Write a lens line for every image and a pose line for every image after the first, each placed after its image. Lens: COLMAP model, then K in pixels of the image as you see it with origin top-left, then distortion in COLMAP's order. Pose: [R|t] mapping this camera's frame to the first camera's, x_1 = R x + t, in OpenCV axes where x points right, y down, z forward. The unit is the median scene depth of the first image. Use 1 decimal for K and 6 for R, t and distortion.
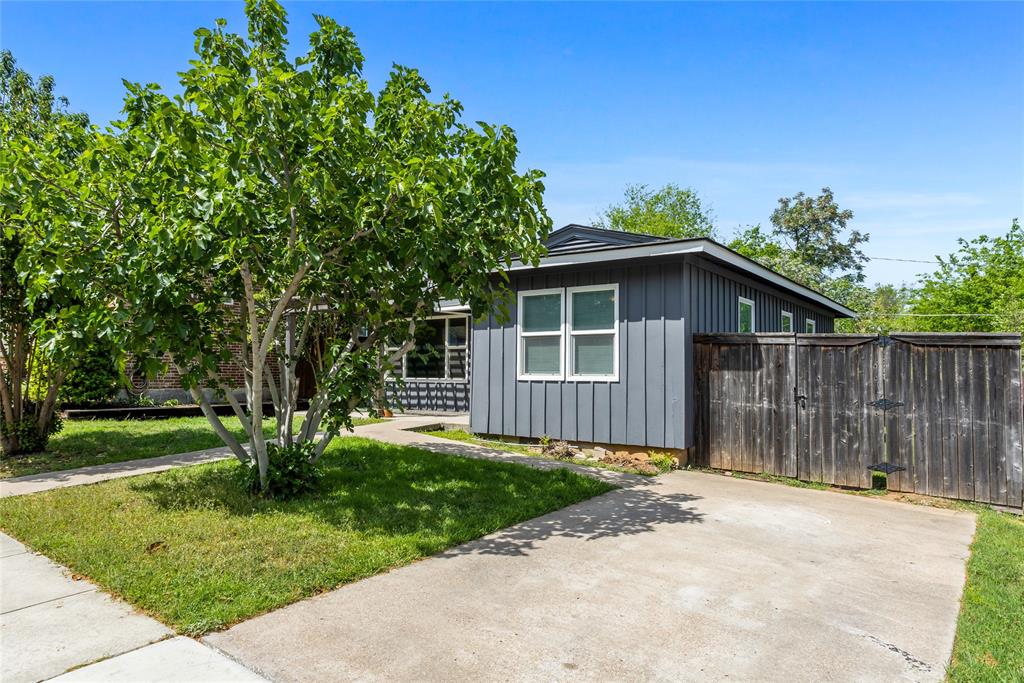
lens RADIAL K [[645.1, 0, 514.8], [0, 645.1, 339.8], [0, 0, 1]] dist [-0.003570, -0.000510]
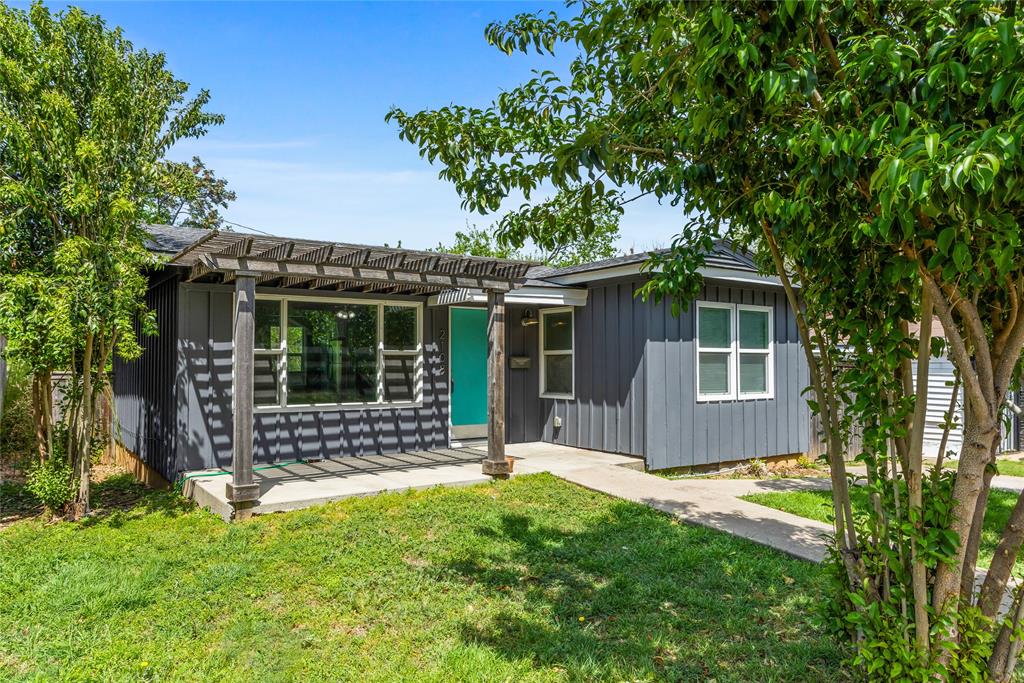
lens RADIAL K [[706.9, 0, 517.2], [0, 706.9, 348.2], [0, 0, 1]] dist [0.053229, 0.000746]
pose [[0.329939, 0.015669, 0.943872, -0.836992], [-0.049733, 0.998762, 0.000804, 0.001035], [-0.942691, -0.047207, 0.330310, 0.769591]]
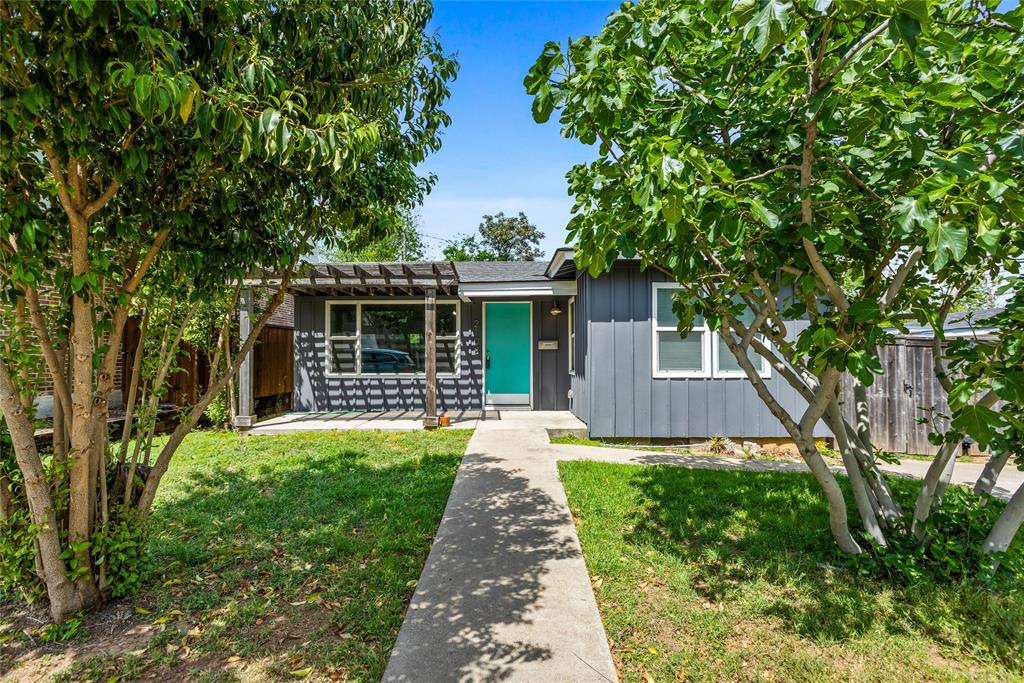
lens RADIAL K [[553.3, 0, 503.8], [0, 553.3, 343.4], [0, 0, 1]] dist [-0.003331, -0.000039]
pose [[0.806431, 0.009232, 0.591256, -0.546277], [-0.026699, 0.999427, 0.020809, 0.001651], [-0.590725, -0.032567, 0.806216, 0.404255]]
